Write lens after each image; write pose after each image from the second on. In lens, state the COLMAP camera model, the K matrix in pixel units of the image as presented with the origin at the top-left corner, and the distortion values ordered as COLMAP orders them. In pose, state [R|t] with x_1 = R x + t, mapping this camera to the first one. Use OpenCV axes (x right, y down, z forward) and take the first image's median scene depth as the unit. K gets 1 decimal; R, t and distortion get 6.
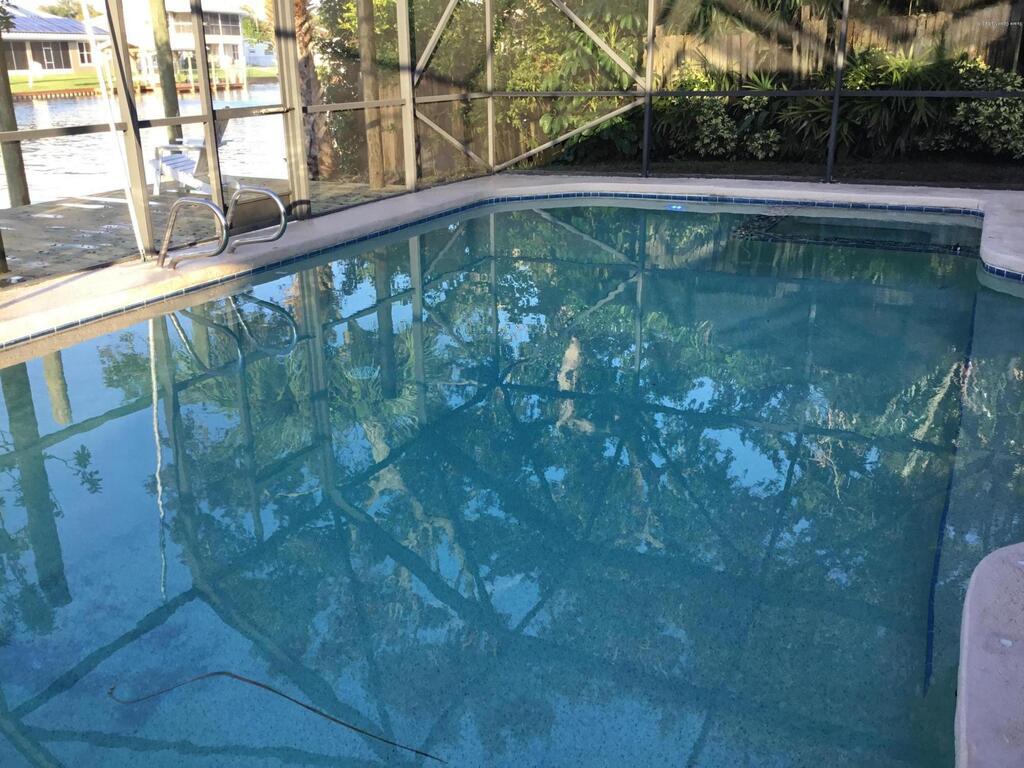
lens RADIAL K [[927.8, 0, 500.0], [0, 927.8, 403.2], [0, 0, 1]] dist [0.091448, -0.167905]
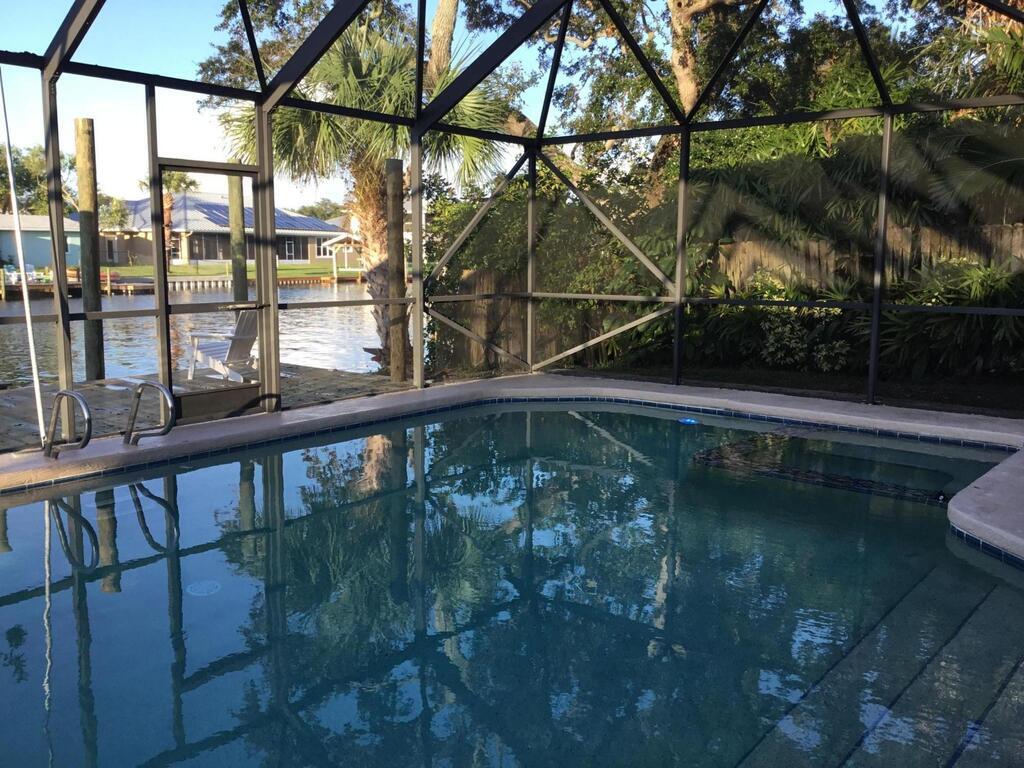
lens RADIAL K [[927.8, 0, 506.3], [0, 927.8, 377.2], [0, 0, 1]] dist [0.091448, -0.167905]
pose [[0.972655, 0.048527, -0.227127, 0.200587], [-0.097449, 0.972954, -0.209439, -0.039263], [0.210821, 0.225845, 0.951078, 0.082934]]
